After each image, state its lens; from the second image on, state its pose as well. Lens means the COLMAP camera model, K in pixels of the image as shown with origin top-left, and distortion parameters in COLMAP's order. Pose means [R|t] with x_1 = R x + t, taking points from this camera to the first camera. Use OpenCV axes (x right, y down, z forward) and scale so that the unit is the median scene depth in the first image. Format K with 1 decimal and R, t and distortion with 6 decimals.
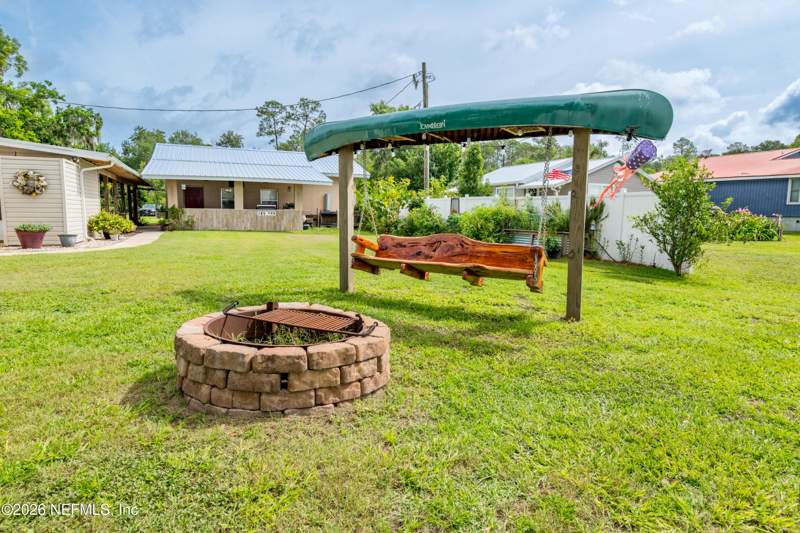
lens RADIAL K [[482.6, 0, 400.0], [0, 482.6, 266.5], [0, 0, 1]] dist [-0.000371, -0.001646]
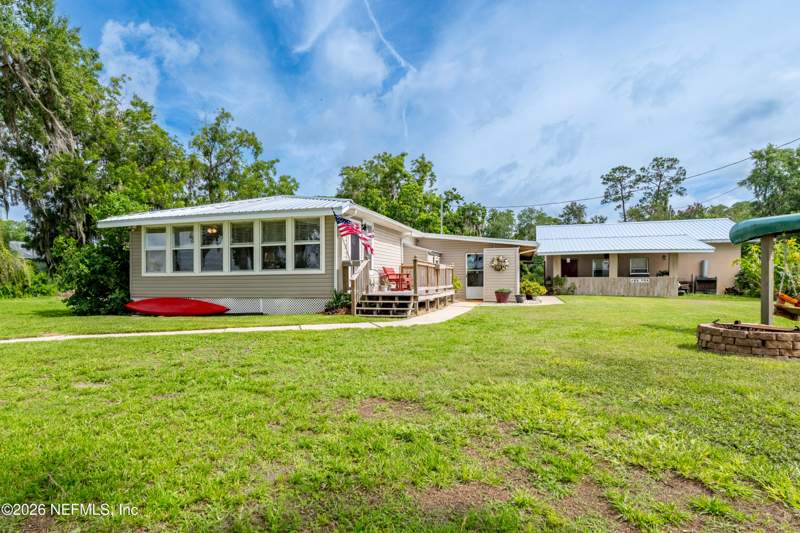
lens RADIAL K [[476.8, 0, 351.5], [0, 476.8, 289.0], [0, 0, 1]] dist [0.000828, -0.001015]
pose [[0.730109, -0.002334, -0.683327, -0.010656], [-0.062474, 0.995578, -0.070152, 0.026109], [0.680469, 0.093909, 0.726734, -0.231150]]
